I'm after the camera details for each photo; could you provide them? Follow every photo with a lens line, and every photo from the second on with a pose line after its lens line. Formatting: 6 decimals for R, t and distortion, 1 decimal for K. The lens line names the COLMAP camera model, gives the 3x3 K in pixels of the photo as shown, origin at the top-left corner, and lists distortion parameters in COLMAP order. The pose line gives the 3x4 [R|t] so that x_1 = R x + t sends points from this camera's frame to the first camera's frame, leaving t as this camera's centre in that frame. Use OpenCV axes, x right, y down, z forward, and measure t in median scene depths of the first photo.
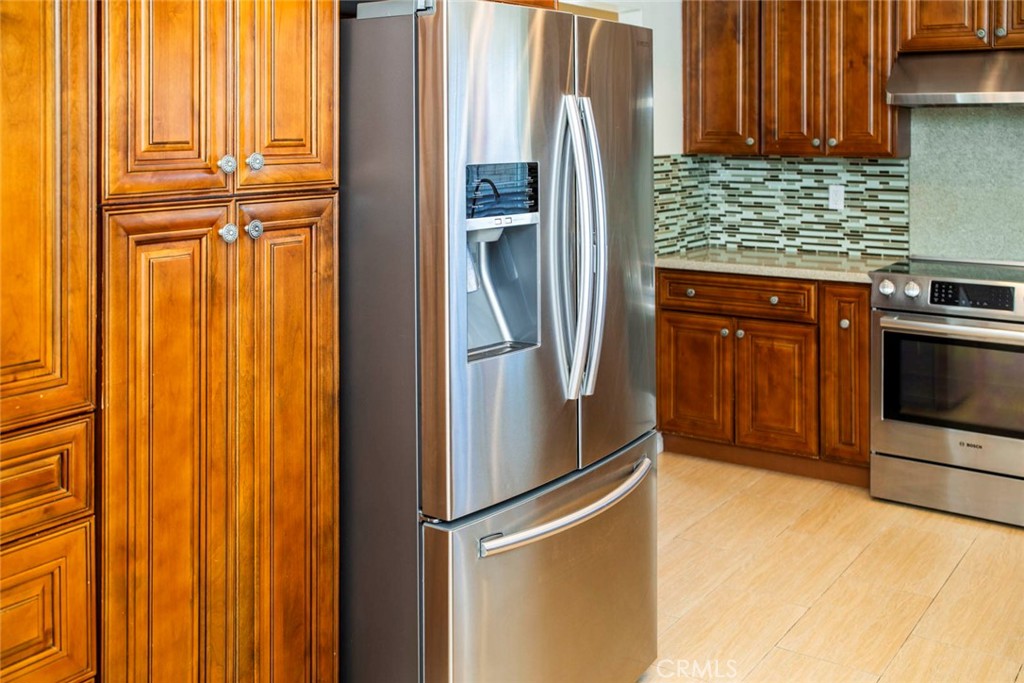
lens RADIAL K [[1057.5, 0, 512.0], [0, 1057.5, 341.5], [0, 0, 1]] dist [0.001634, -0.000717]
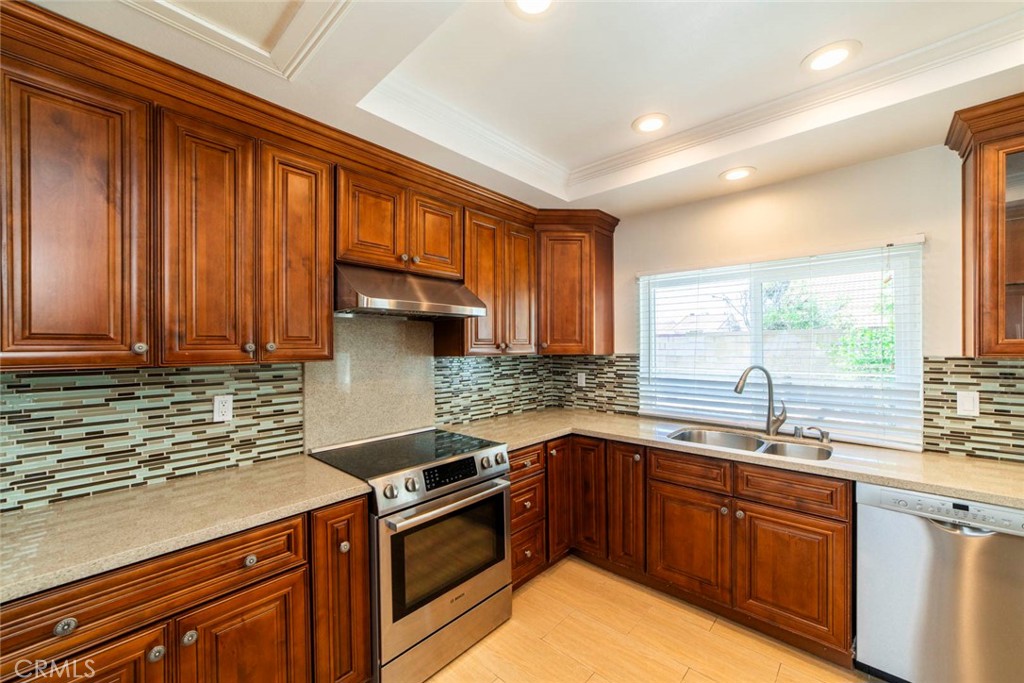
lens RADIAL K [[397.2, 0, 510.1], [0, 397.2, 345.7], [0, 0, 1]] dist [-0.025694, 0.007813]
pose [[0.133883, -0.001145, 0.990996, 0.005938], [0.205122, 0.978375, -0.026581, -0.129127], [-0.969536, 0.206834, 0.131223, 0.704703]]
